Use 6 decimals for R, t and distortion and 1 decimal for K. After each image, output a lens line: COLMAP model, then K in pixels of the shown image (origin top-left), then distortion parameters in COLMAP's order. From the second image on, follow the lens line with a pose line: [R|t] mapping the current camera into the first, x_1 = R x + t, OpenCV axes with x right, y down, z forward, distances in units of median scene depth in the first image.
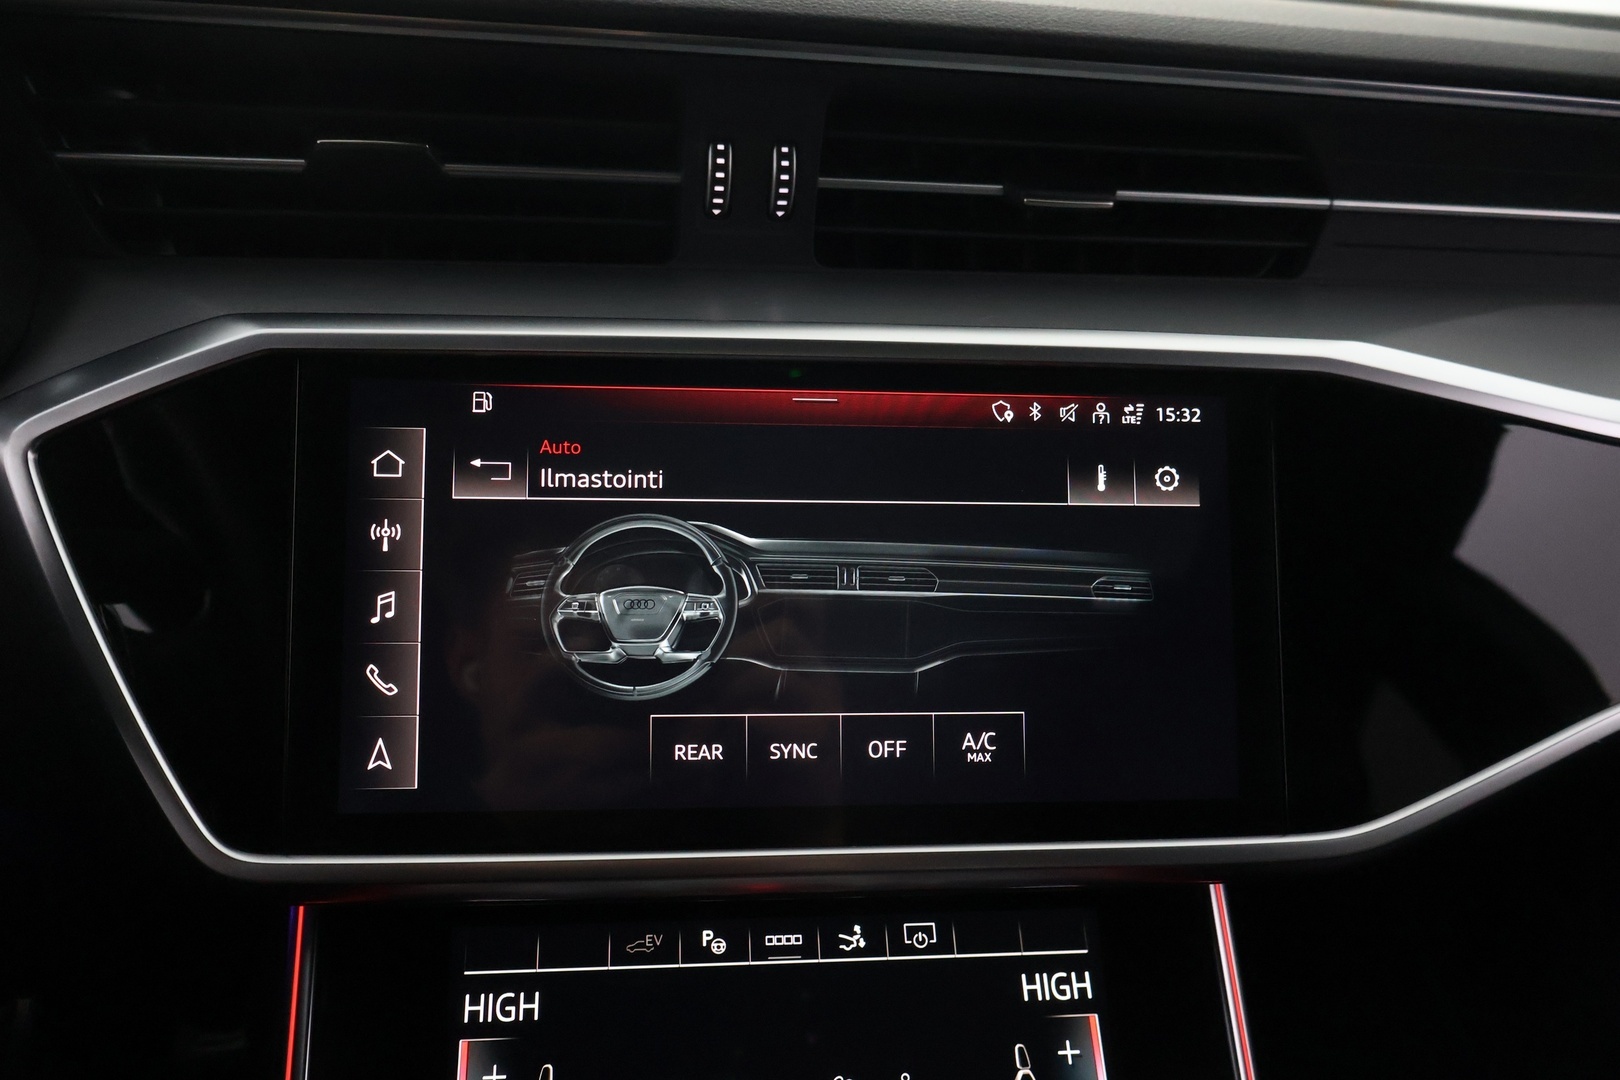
lens RADIAL K [[1366.5, 0, 812.3], [0, 1366.5, 541.7], [0, 0, 1]] dist [-0.001631, -0.002596]
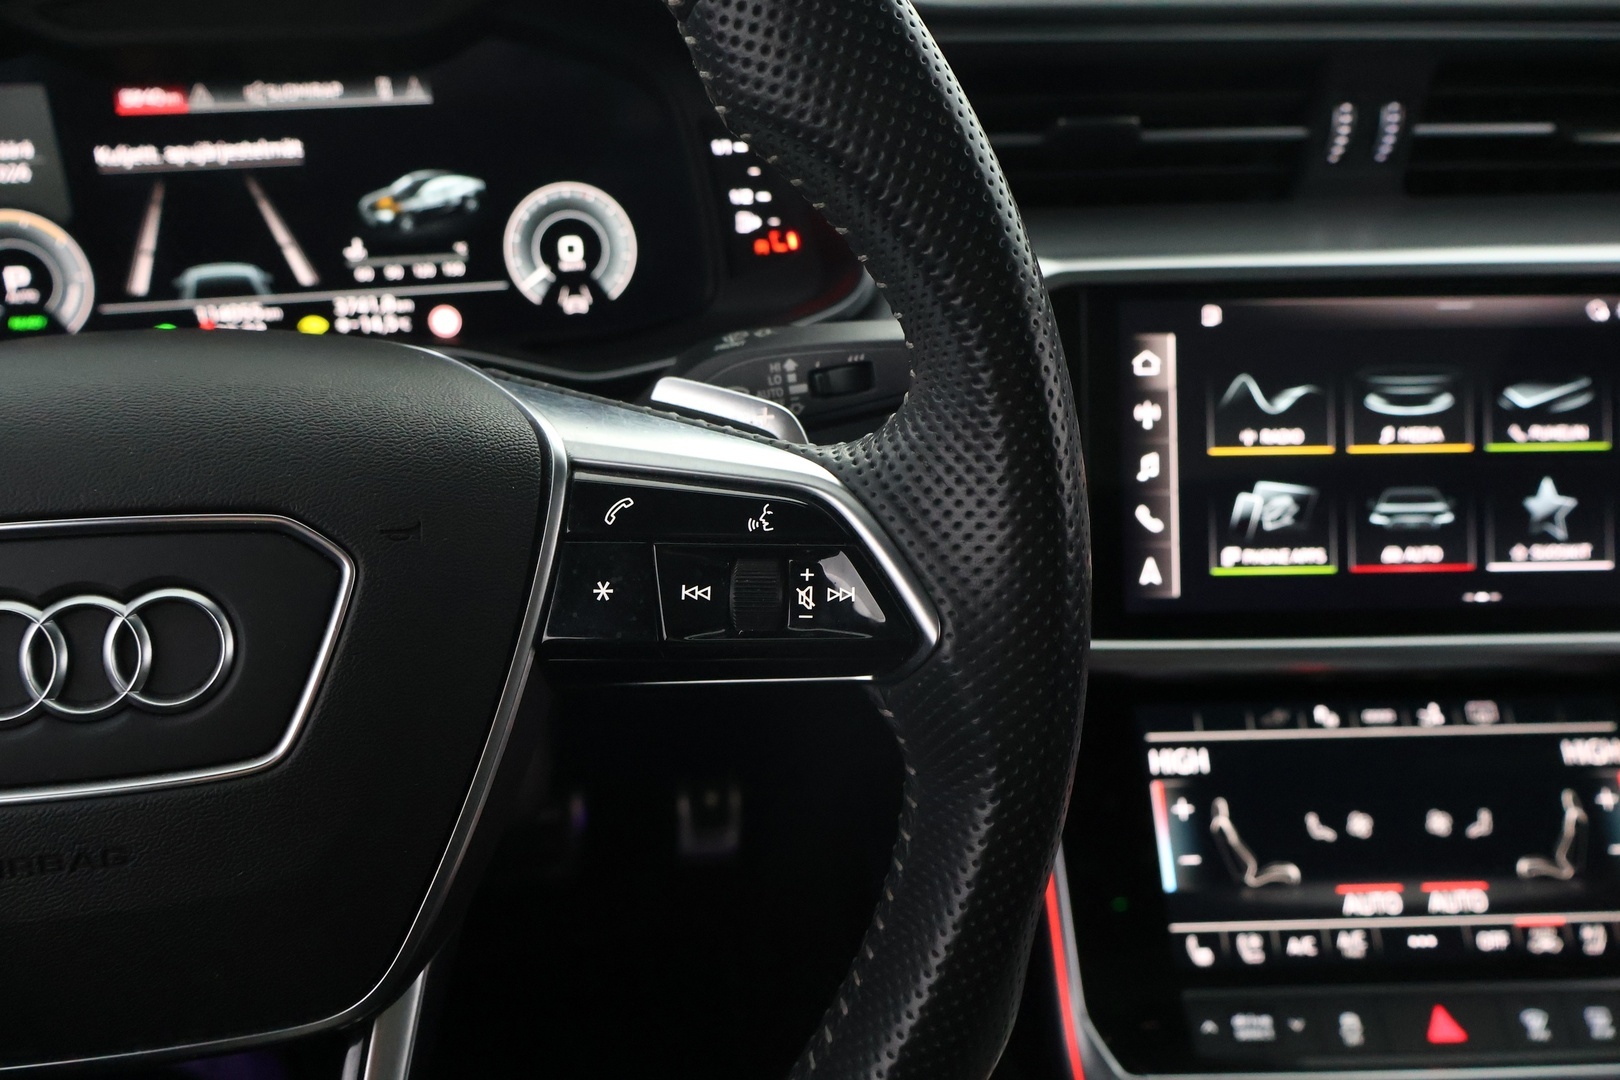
lens RADIAL K [[1389.2, 0, 823.3], [0, 1389.2, 542.6], [0, 0, 1]] dist [-0.001874, 0.004215]
pose [[0.995420, -0.010485, -0.095017, -0.437127], [0.018840, 0.995989, 0.087465, -0.004455], [0.093719, -0.088854, 0.991626, -0.380107]]
